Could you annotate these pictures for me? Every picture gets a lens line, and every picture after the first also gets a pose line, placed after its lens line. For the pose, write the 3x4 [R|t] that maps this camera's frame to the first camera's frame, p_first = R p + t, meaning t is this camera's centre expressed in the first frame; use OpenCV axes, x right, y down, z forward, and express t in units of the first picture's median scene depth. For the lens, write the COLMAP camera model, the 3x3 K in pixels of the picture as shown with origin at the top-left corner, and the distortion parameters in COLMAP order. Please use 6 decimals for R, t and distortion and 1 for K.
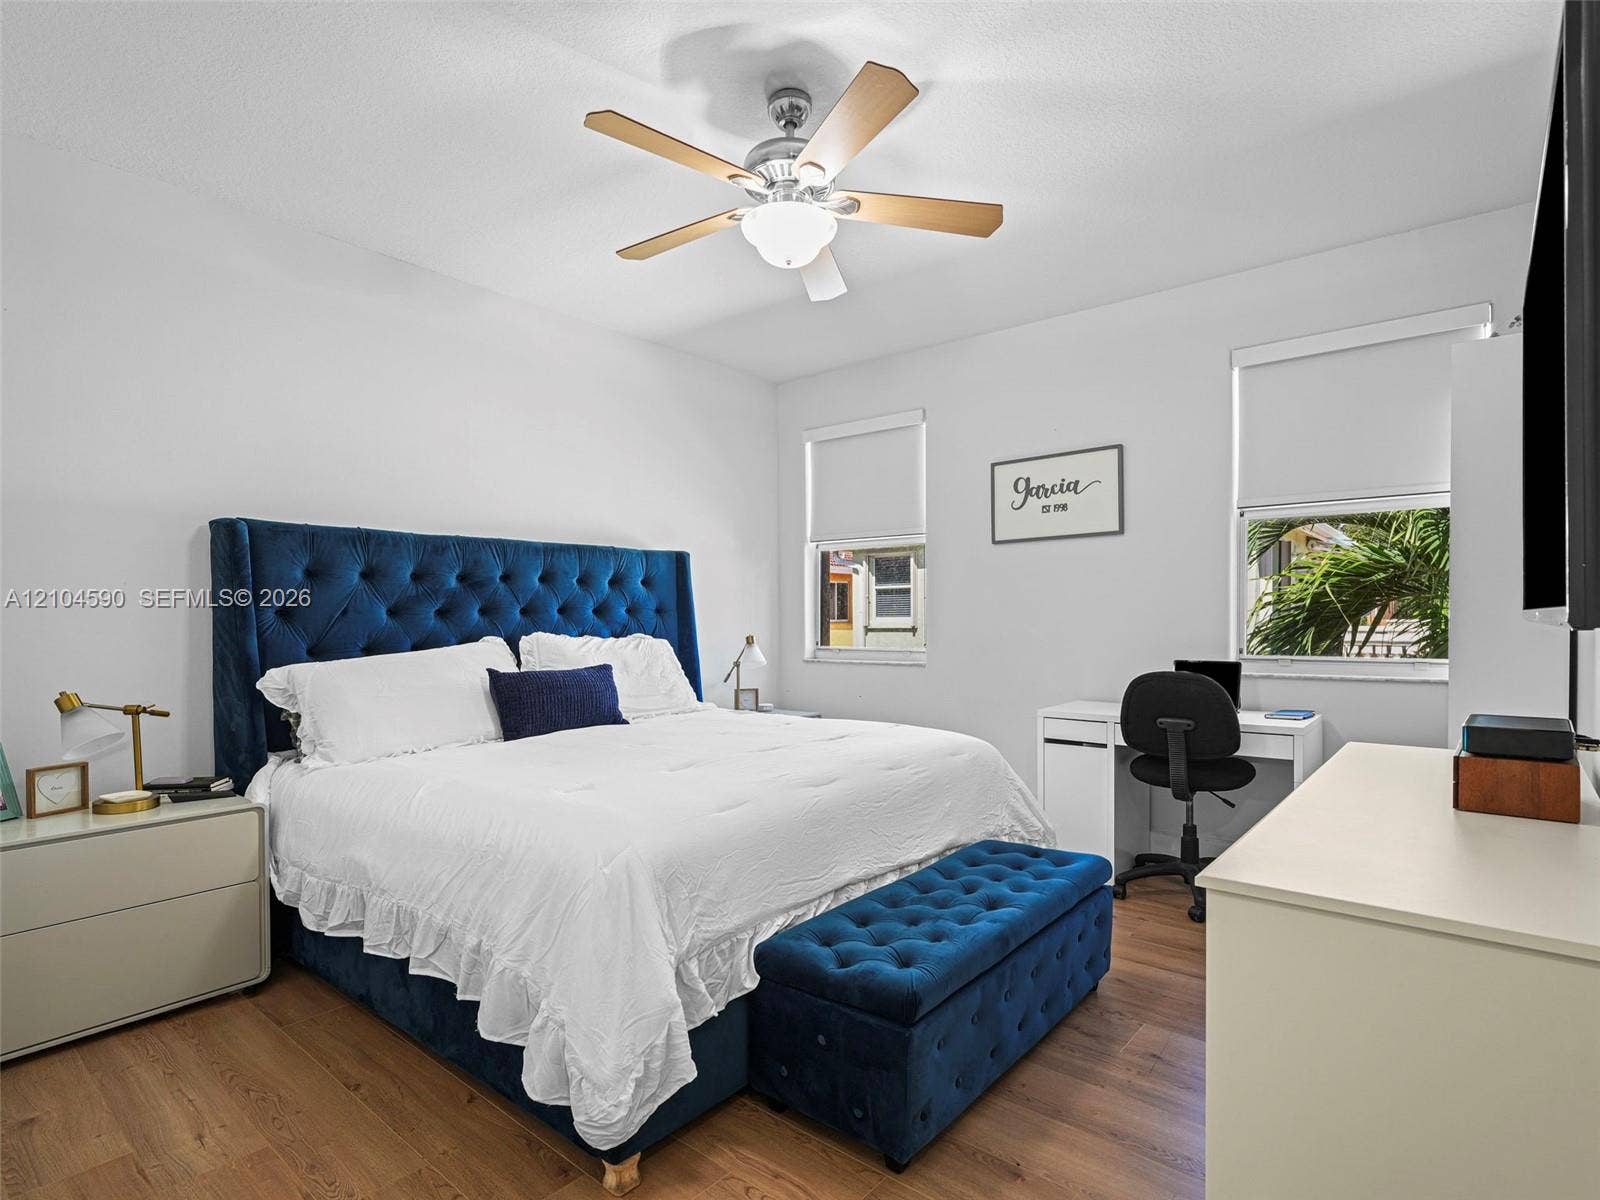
lens RADIAL K [[825.6, 0, 800.5], [0, 825.6, 632.8], [0, 0, 1]] dist [-0.001779, -0.000446]
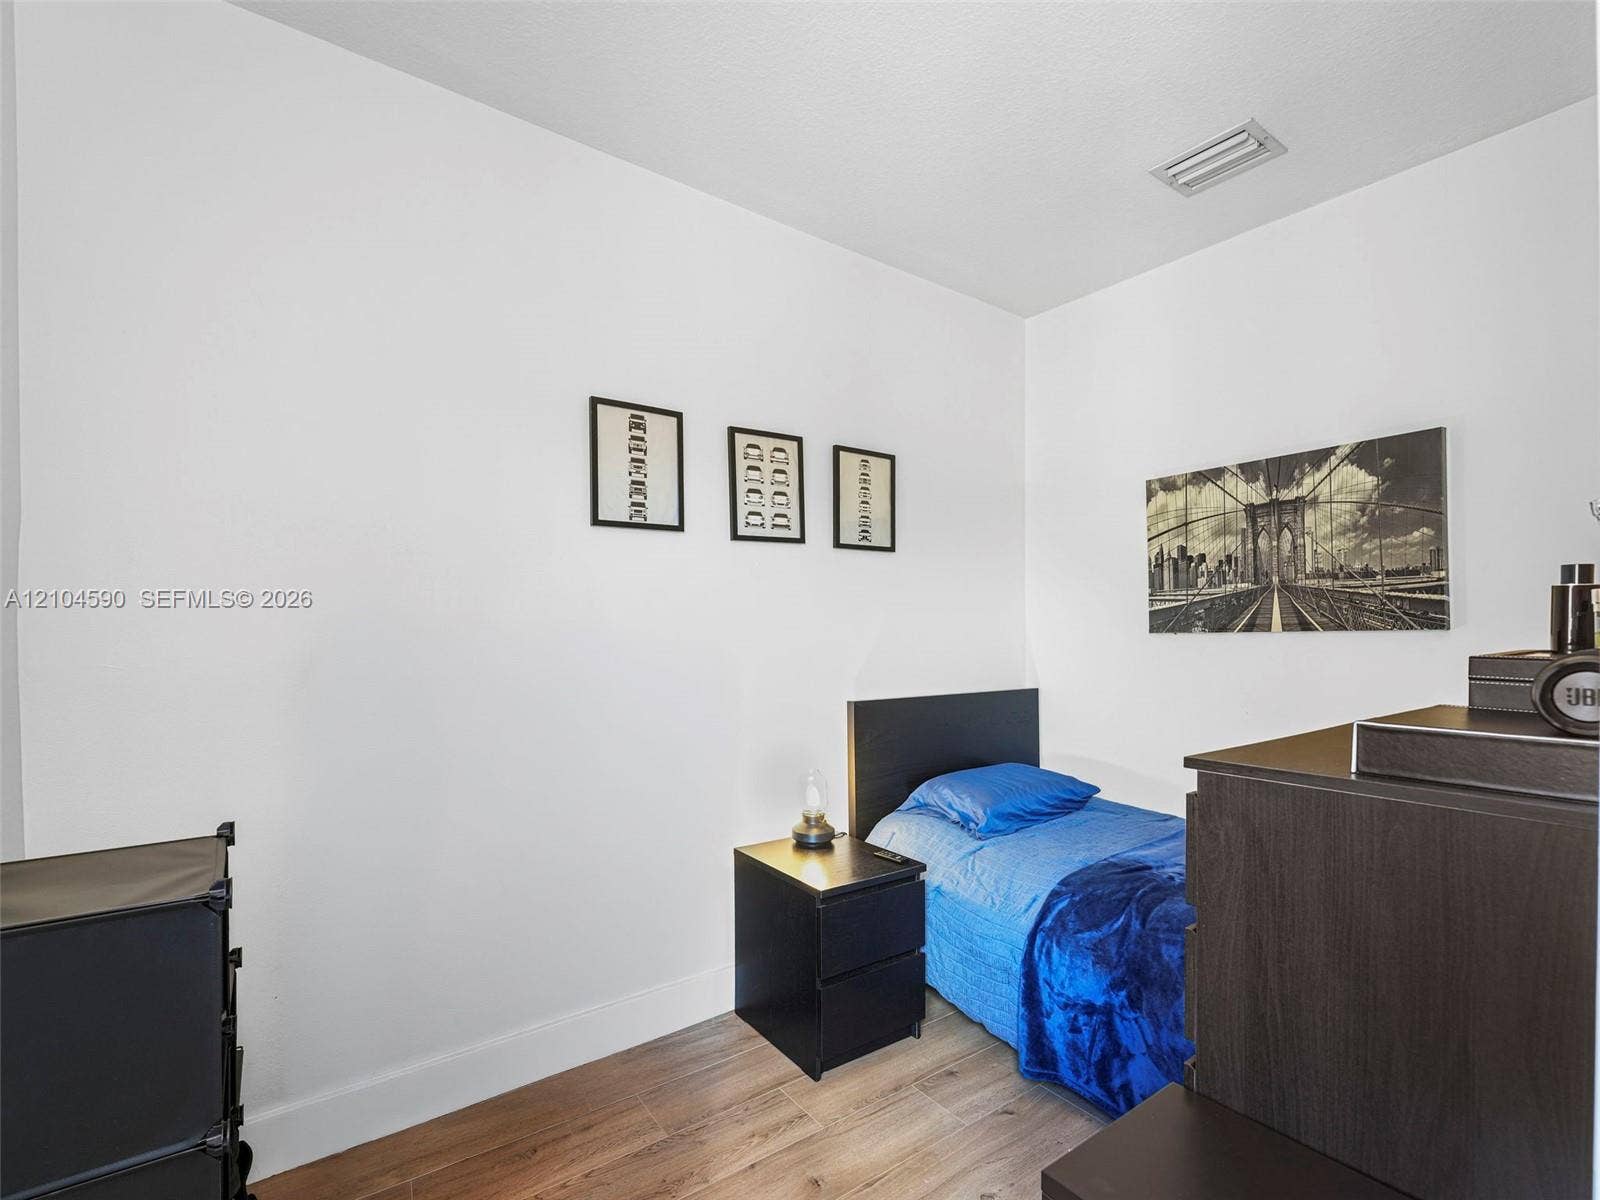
lens RADIAL K [[736.8, 0, 799.5], [0, 736.8, 603.4], [0, 0, 1]] dist [-0.002135, 0.000075]
pose [[0.262376, 0.008246, 0.964930, -0.482972], [0.022545, 0.999638, -0.014672, -0.061033], [-0.964702, 0.025604, 0.262095, 1.233853]]
